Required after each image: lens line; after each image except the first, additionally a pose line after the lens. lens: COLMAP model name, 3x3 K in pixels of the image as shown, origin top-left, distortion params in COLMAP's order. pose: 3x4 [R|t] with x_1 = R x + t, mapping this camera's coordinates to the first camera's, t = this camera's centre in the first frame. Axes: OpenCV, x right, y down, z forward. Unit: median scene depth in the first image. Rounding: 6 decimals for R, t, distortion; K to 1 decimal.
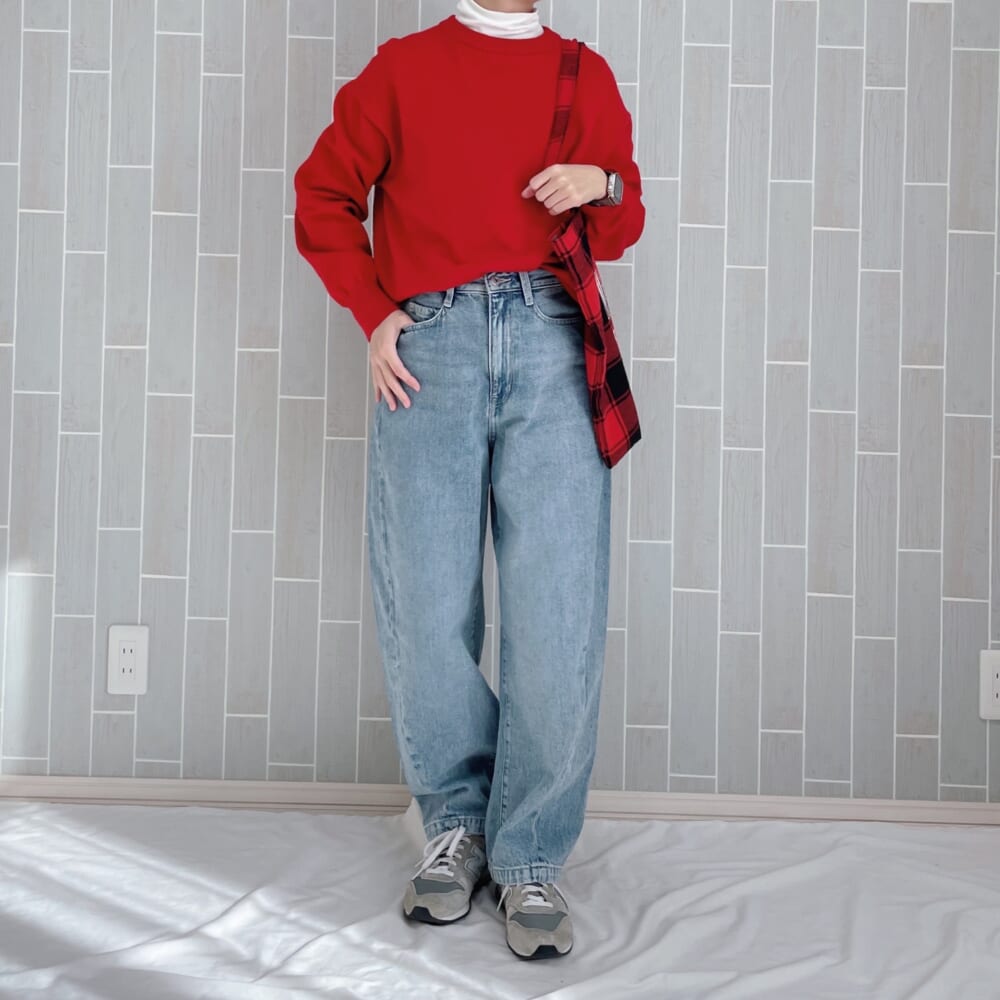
lens RADIAL K [[3412.4, 0, 508.6], [0, 3412.4, 402.0], [0, 0, 1]] dist [0.216440, 0.000000]
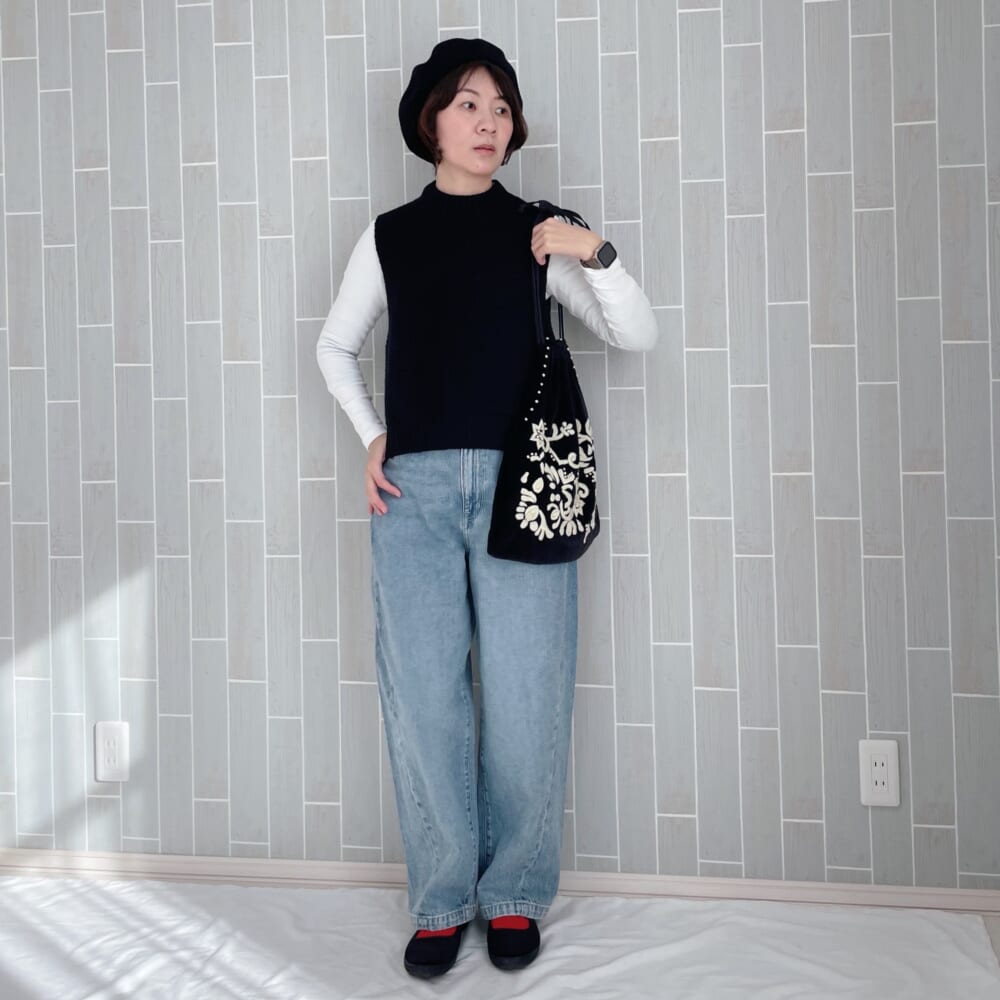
lens RADIAL K [[3412.4, 0, 500.8], [0, 3412.4, 503.9], [0, 0, 1]] dist [0.216440, 0.000000]
pose [[0.923364, -0.031368, -0.382642, 0.444240], [0.028323, 0.999506, -0.013590, 0.010863], [0.382880, 0.001711, 0.923797, -0.018125]]
